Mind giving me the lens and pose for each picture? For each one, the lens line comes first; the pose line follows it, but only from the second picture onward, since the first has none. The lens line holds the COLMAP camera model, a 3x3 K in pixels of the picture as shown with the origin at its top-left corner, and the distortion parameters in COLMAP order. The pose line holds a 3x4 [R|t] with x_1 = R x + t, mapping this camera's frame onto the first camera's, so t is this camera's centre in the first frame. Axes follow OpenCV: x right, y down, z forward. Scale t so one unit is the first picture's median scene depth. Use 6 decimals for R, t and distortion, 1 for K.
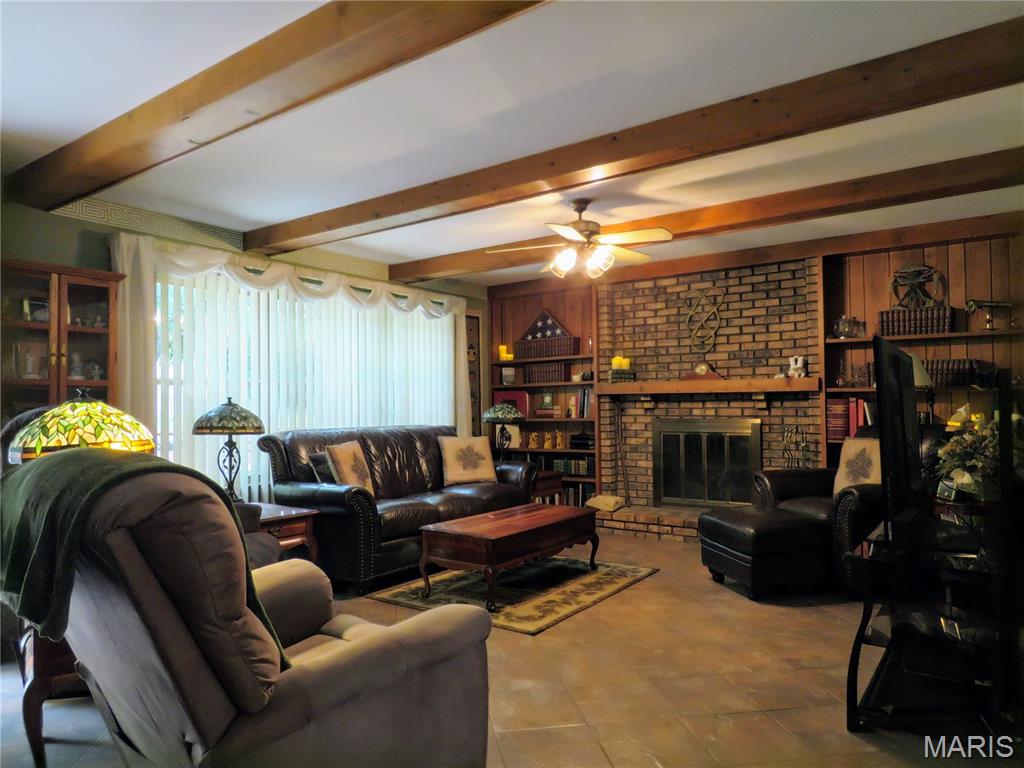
lens RADIAL K [[671.4, 0, 512.0], [0, 671.4, 384.0], [0, 0, 1]] dist [0.019501, -0.003381]
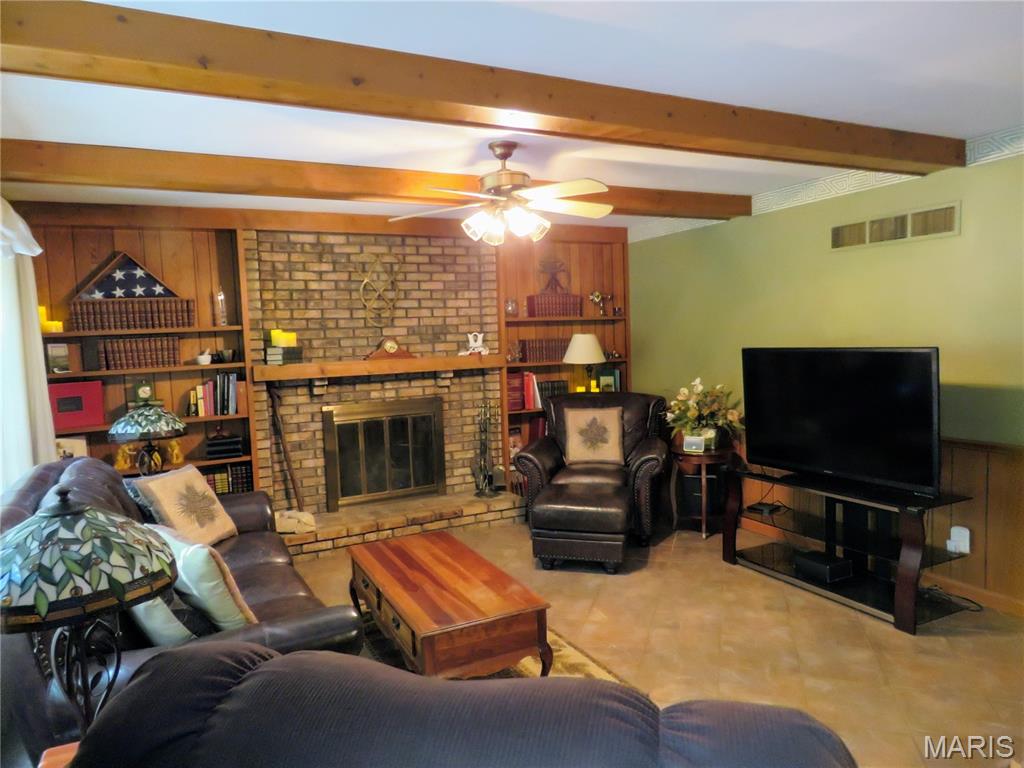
lens RADIAL K [[671.4, 0, 512.0], [0, 671.4, 384.0], [0, 0, 1]] dist [0.019501, -0.003381]
pose [[0.473342, -0.072384, 0.877900, -0.412603], [0.005606, 0.996845, 0.079169, -0.040811], [-0.880861, -0.032553, 0.472254, 0.429048]]
